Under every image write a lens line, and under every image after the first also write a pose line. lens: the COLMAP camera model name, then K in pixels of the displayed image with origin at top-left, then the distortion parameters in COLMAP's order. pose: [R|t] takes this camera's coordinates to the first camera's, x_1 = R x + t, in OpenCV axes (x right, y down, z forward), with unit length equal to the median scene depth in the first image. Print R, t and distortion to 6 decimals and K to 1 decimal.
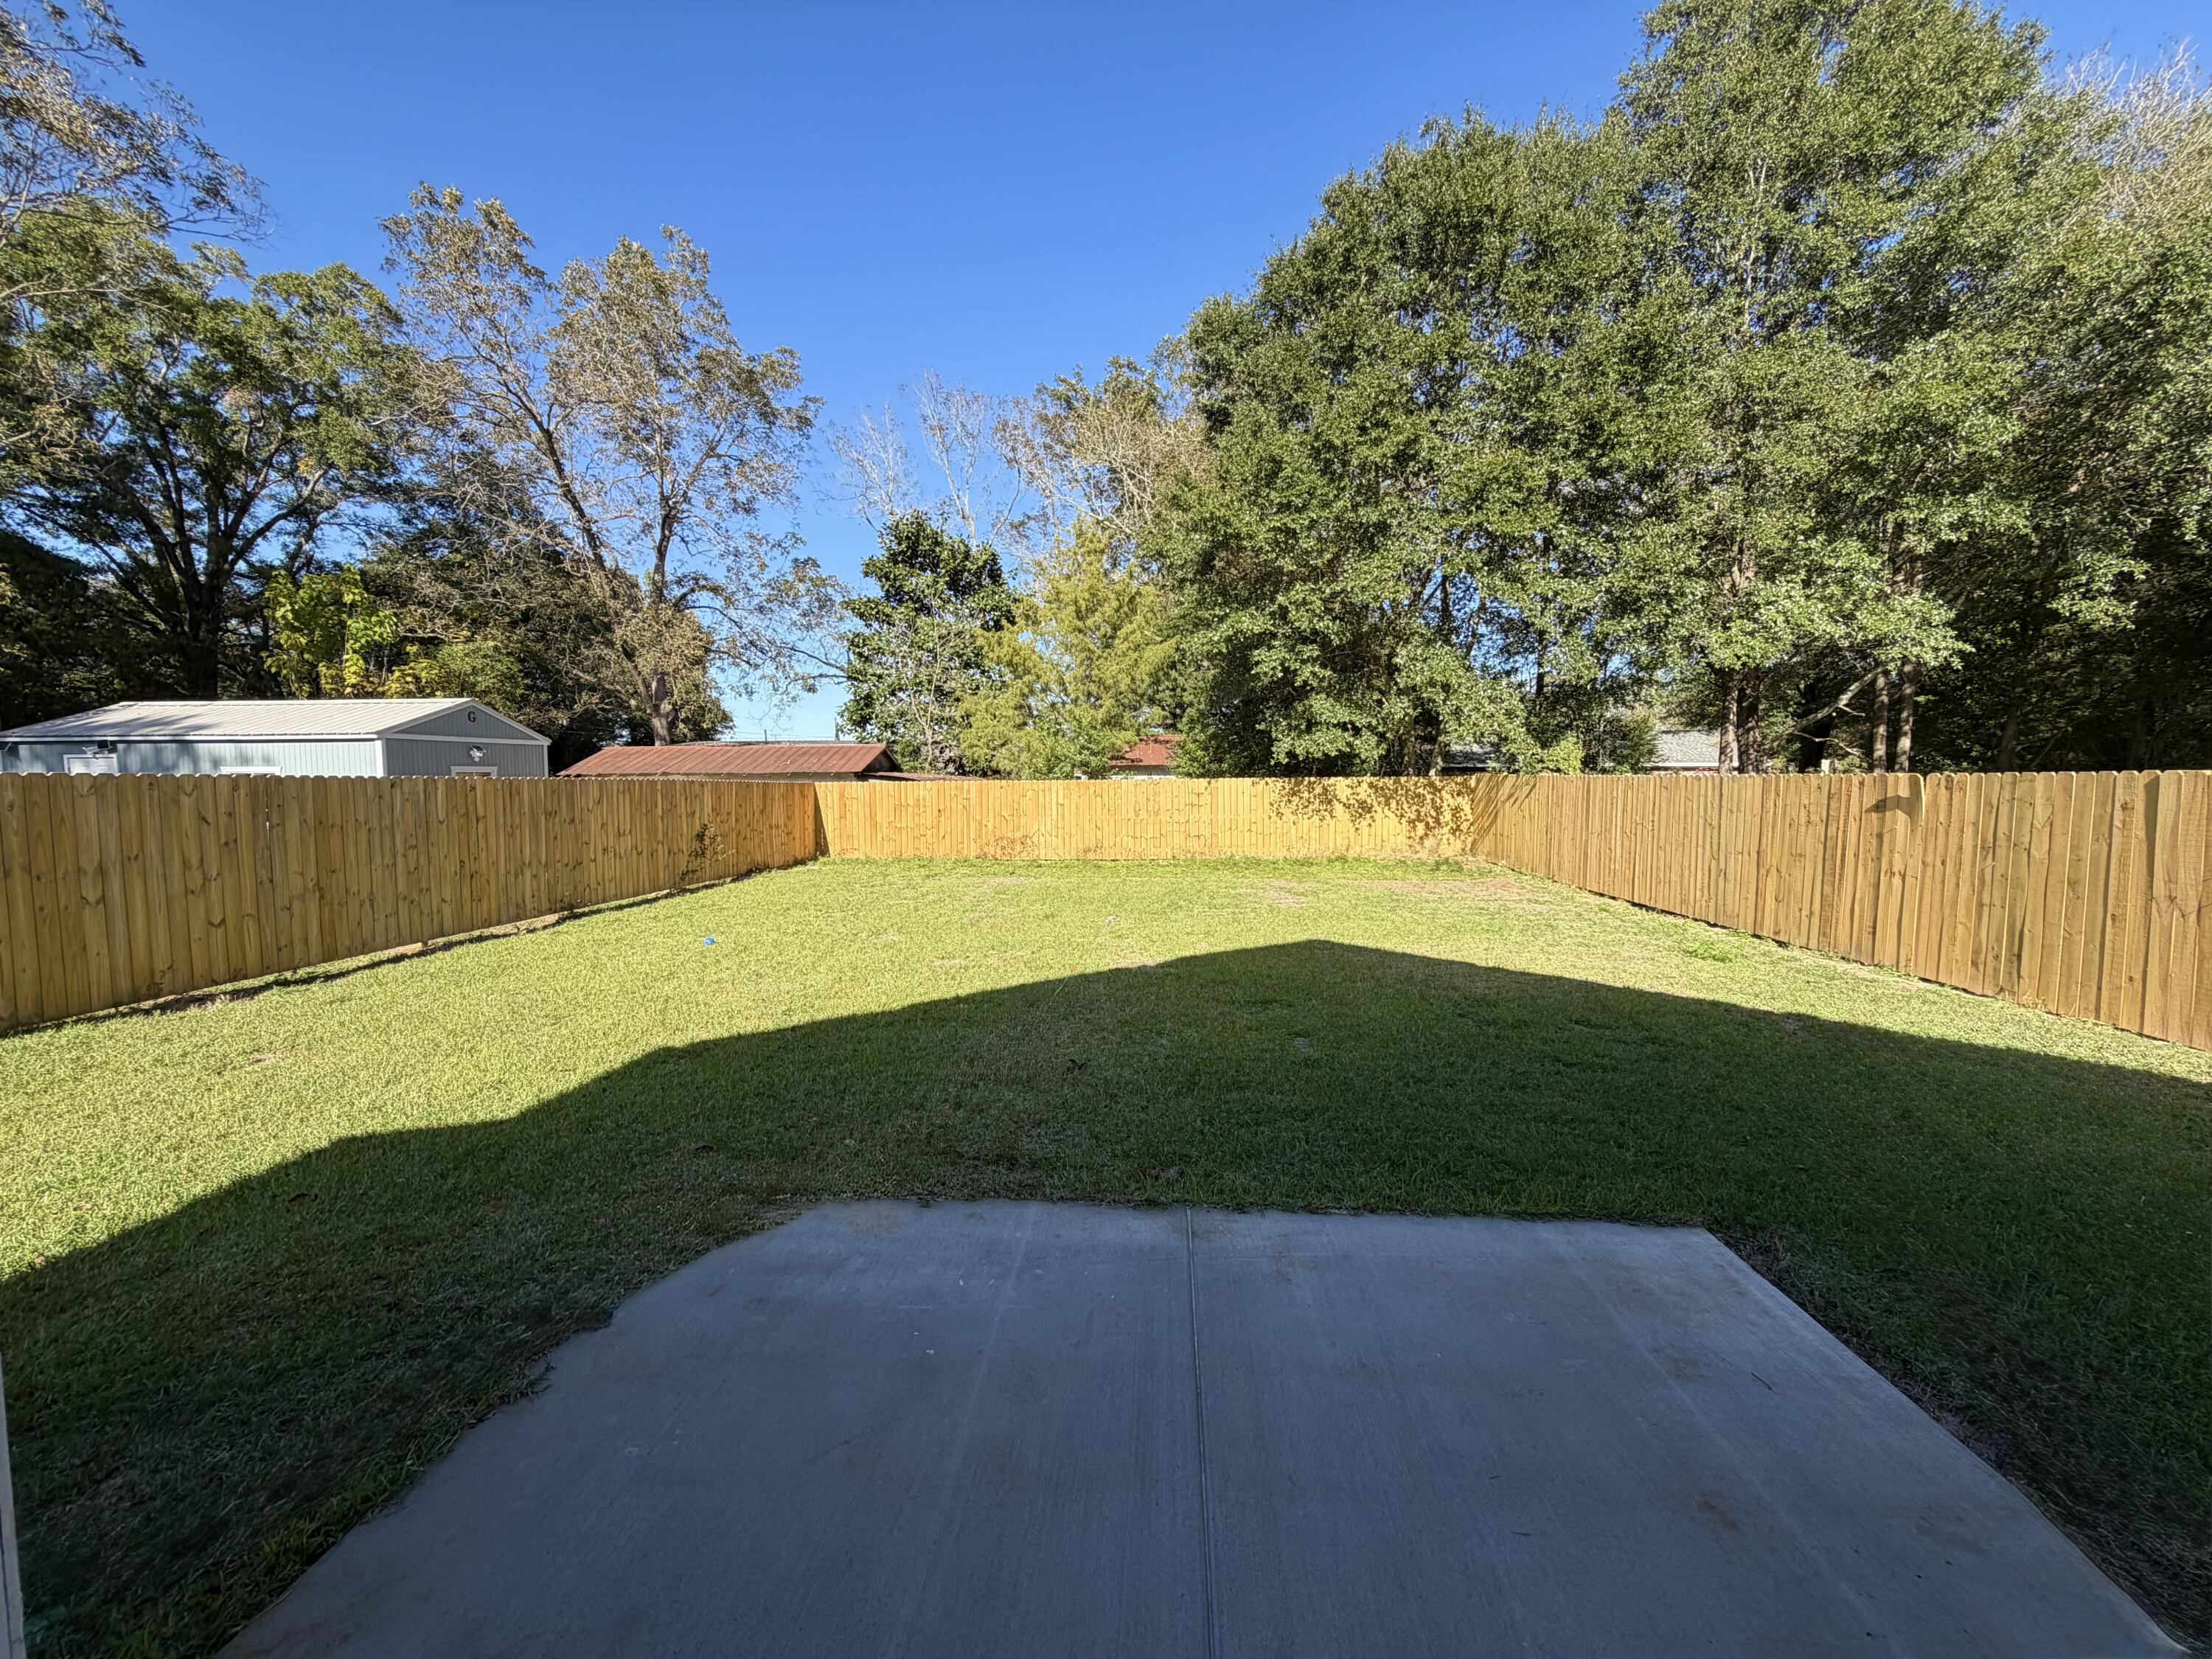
lens RADIAL K [[884.2, 0, 1086.2], [0, 884.2, 828.0], [0, 0, 1]] dist [0.001913, -0.000742]
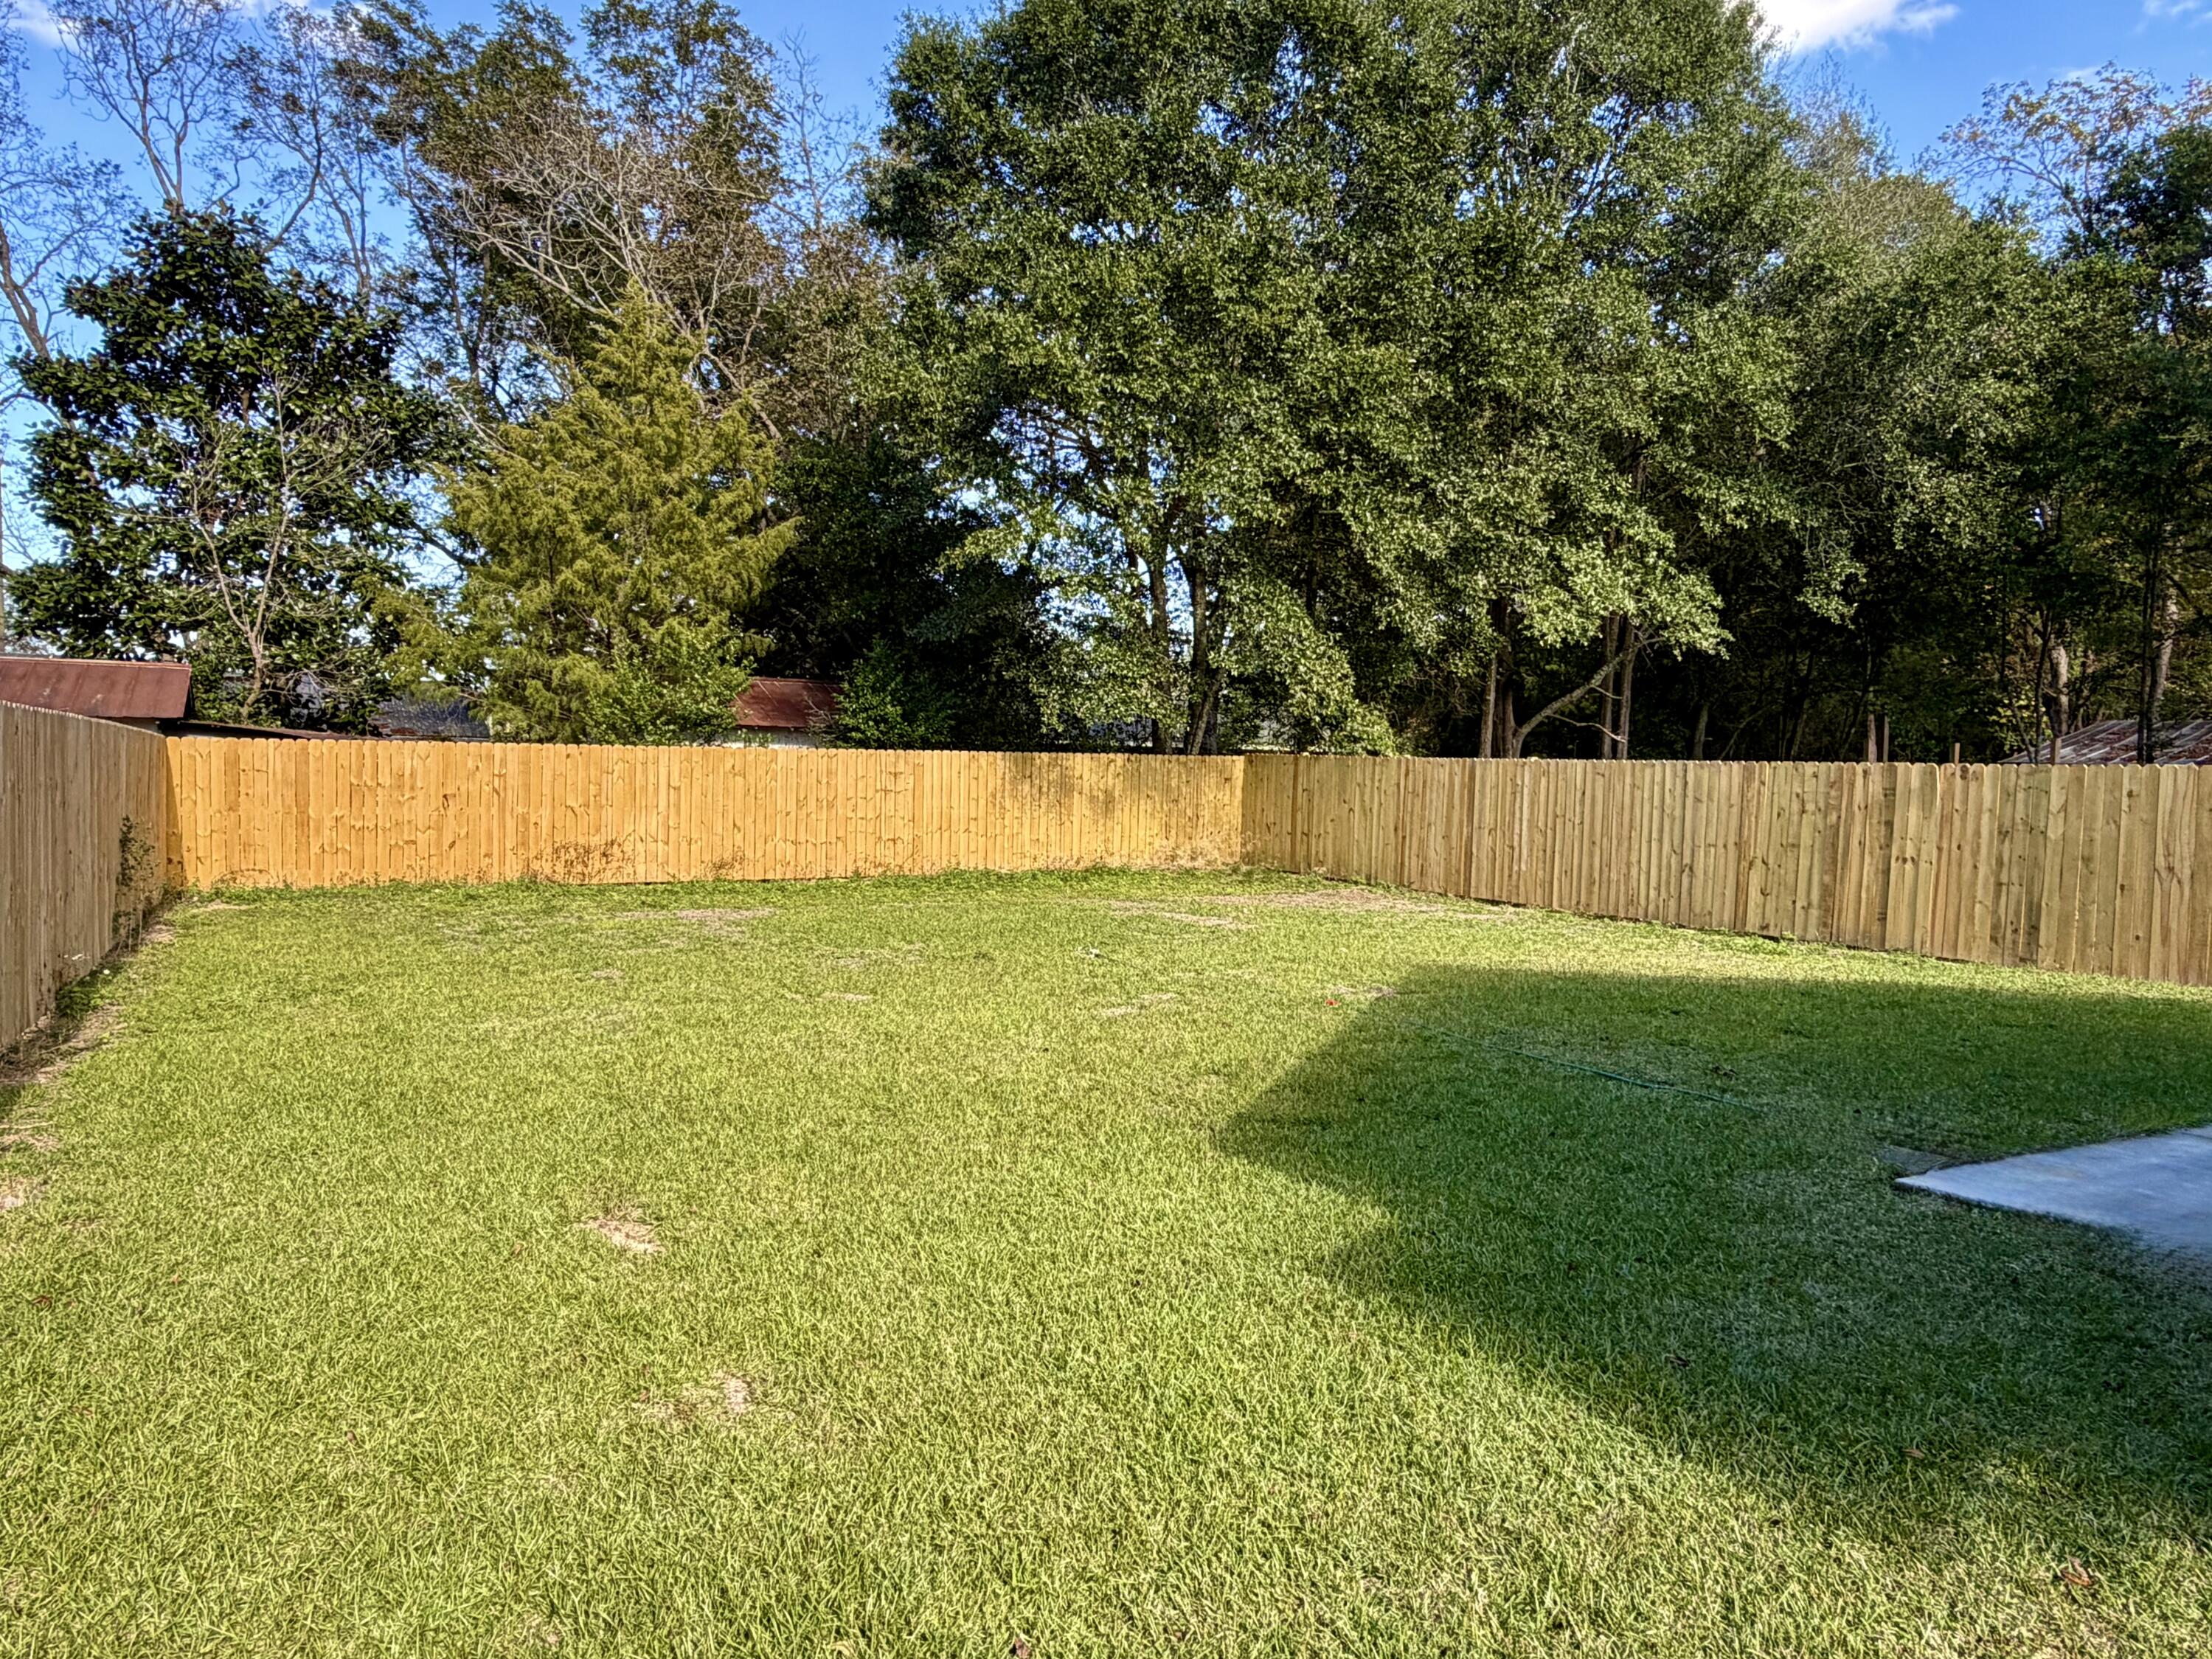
lens RADIAL K [[1445.7, 0, 1110.4], [0, 1445.7, 841.0], [0, 0, 1]] dist [0.020918, -0.002248]
pose [[0.834163, -0.007789, 0.551462, -0.429037], [0.006641, 0.999970, 0.004078, 0.008859], [-0.551477, 0.000260, 0.834190, 0.049006]]
